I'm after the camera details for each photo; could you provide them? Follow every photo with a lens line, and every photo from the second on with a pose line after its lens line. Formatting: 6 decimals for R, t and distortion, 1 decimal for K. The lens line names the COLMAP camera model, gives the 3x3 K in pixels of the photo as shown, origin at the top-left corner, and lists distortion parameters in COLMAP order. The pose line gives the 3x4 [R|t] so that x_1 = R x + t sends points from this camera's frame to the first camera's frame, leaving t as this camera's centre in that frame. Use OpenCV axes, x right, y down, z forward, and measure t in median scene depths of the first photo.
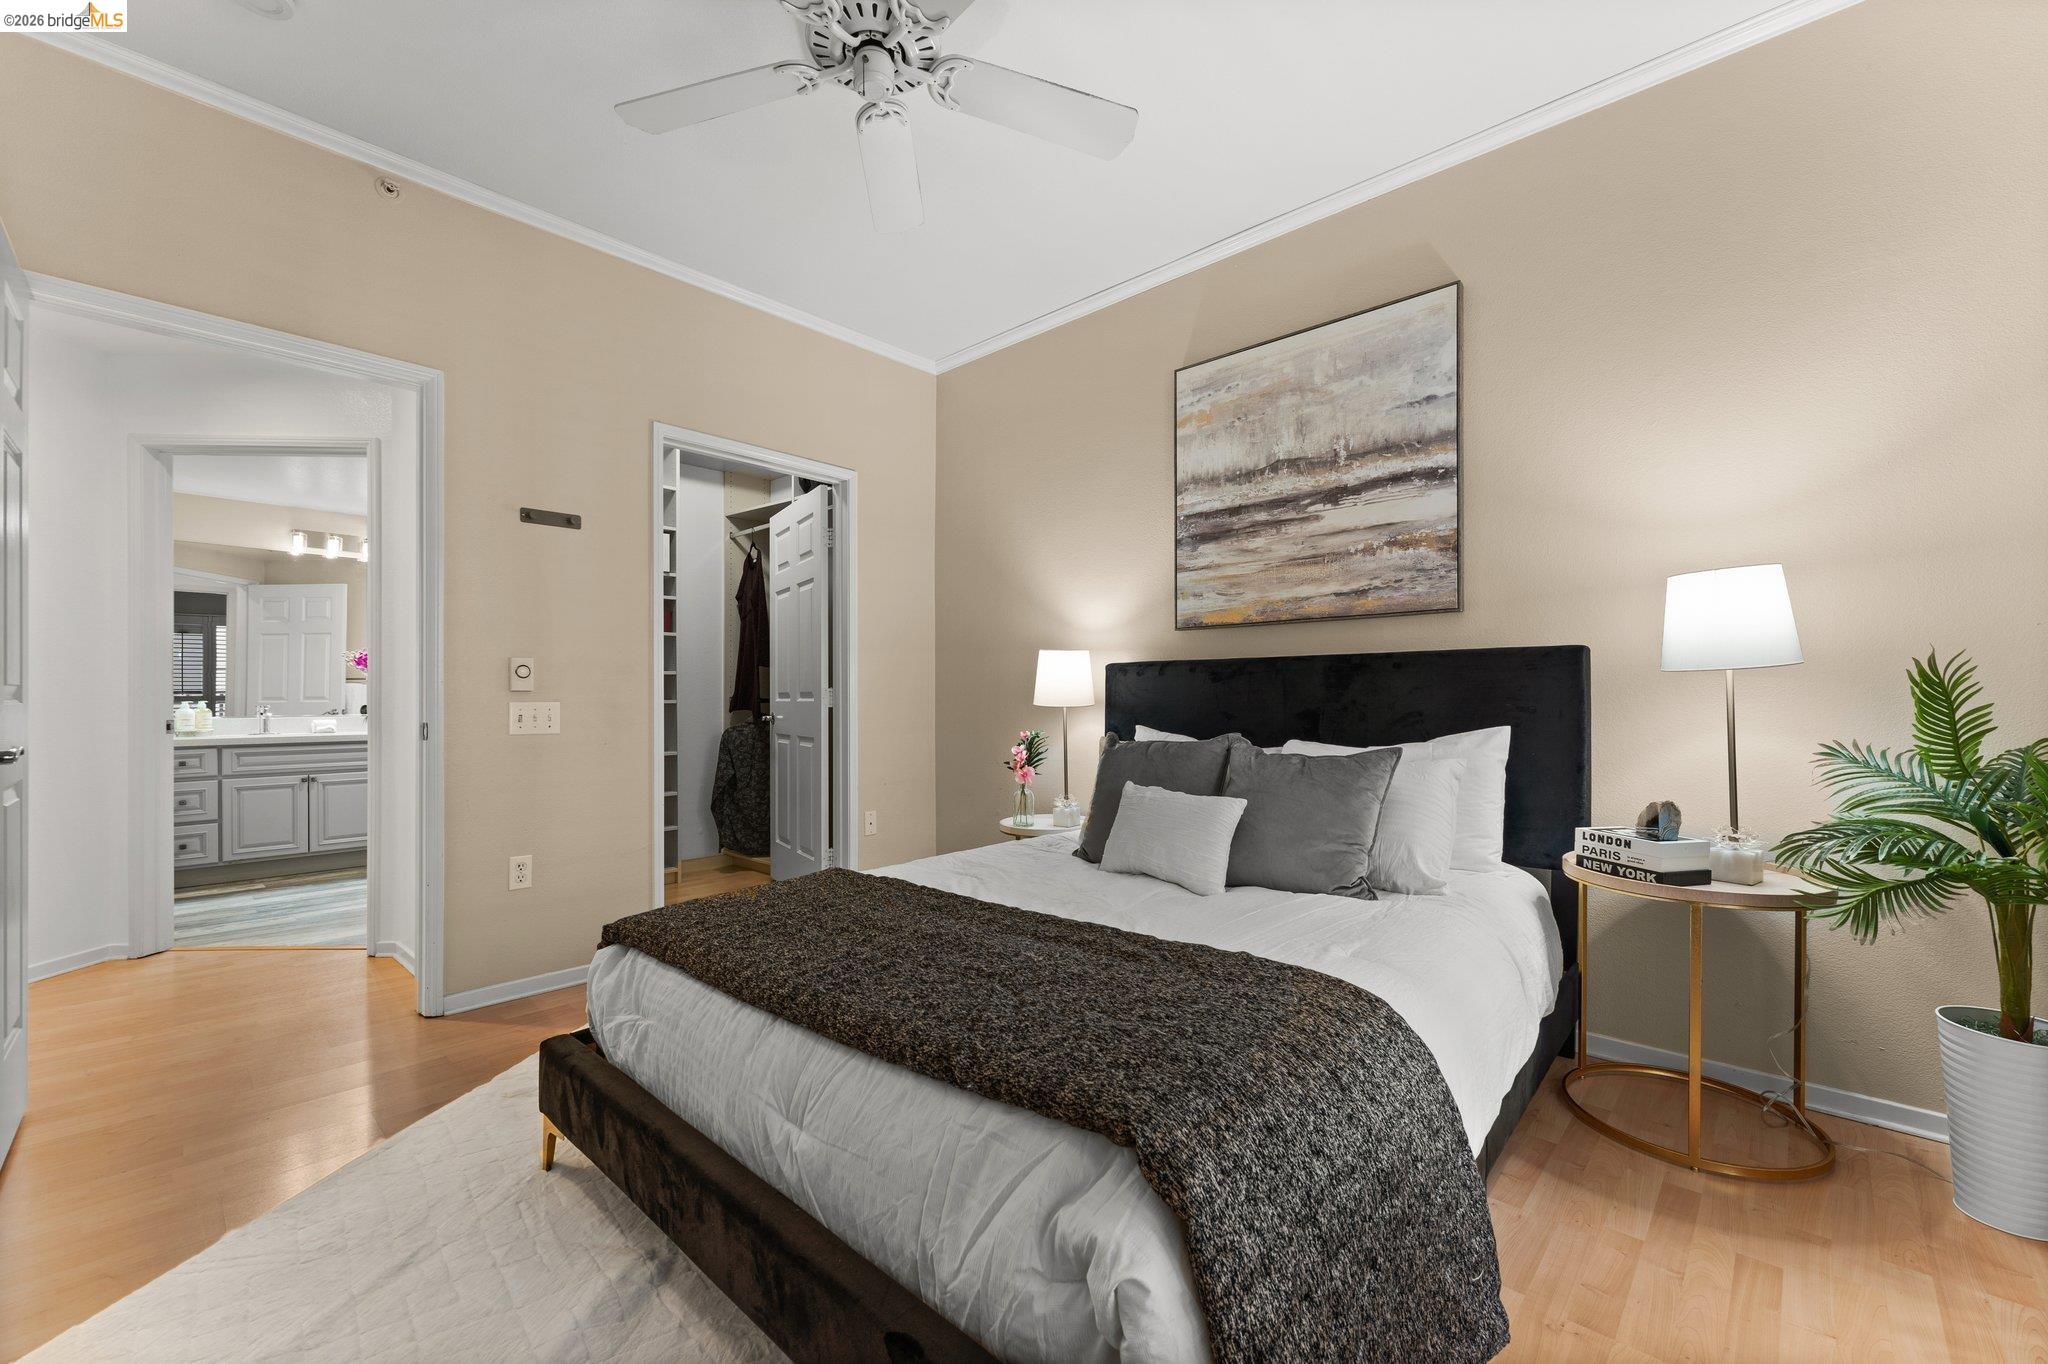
lens RADIAL K [[837.2, 0, 1014.2], [0, 837.2, 701.4], [0, 0, 1]] dist [0.001005, -0.000348]
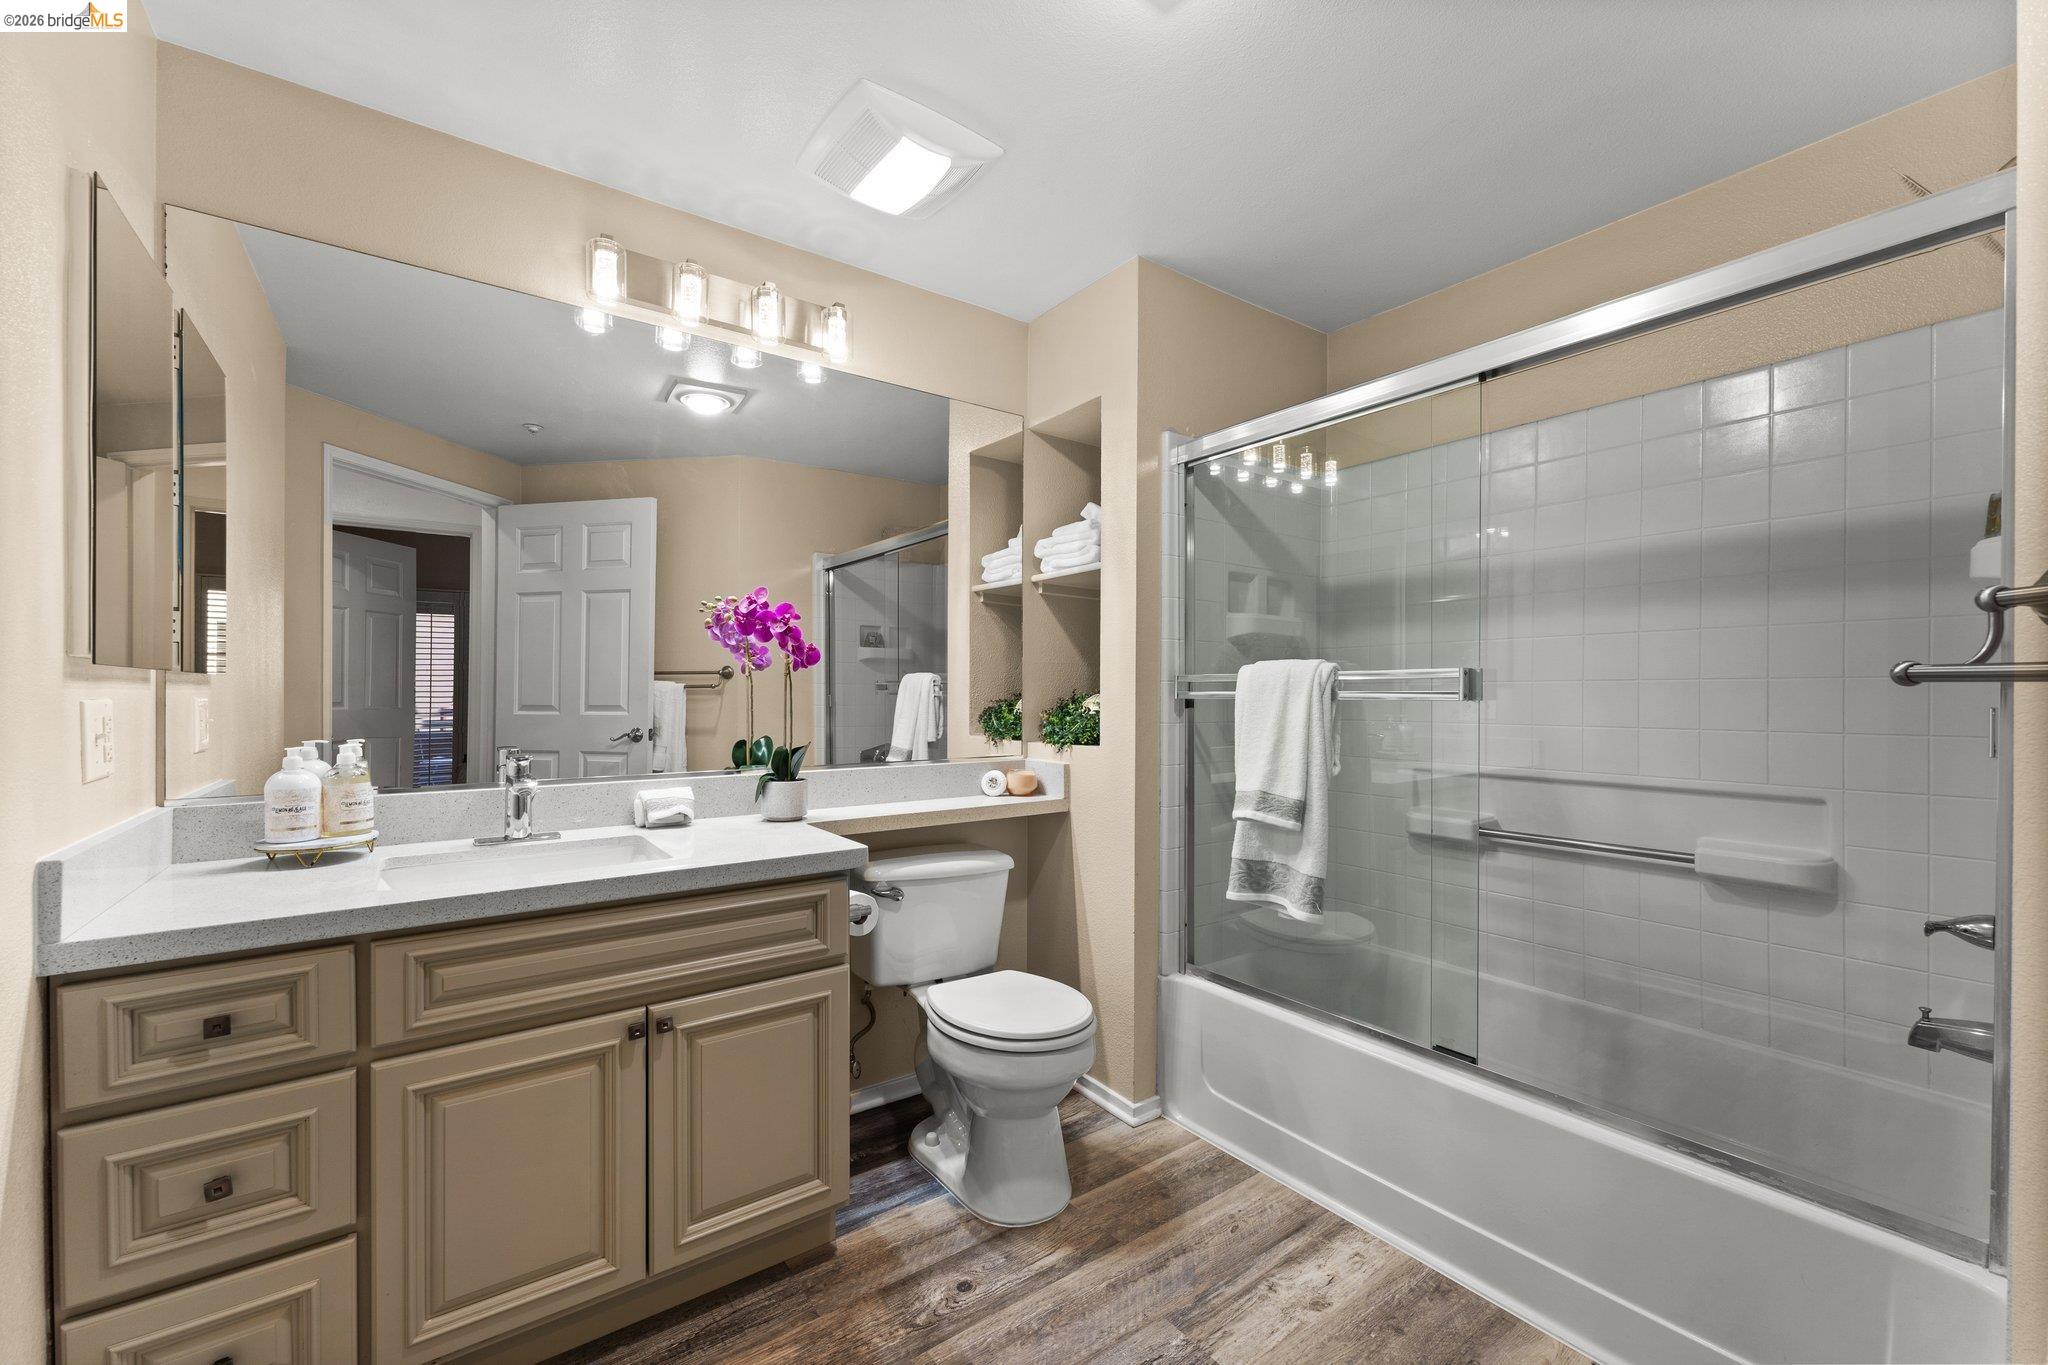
lens RADIAL K [[818.5, 0, 1016.1], [0, 818.5, 692.4], [0, 0, 1]] dist [0.001831, -0.000395]
pose [[0.981984, 0.003404, -0.188931, -0.706085], [-0.003640, 0.999993, -0.000902, -0.022381], [0.188927, 0.001574, 0.981990, 0.793076]]
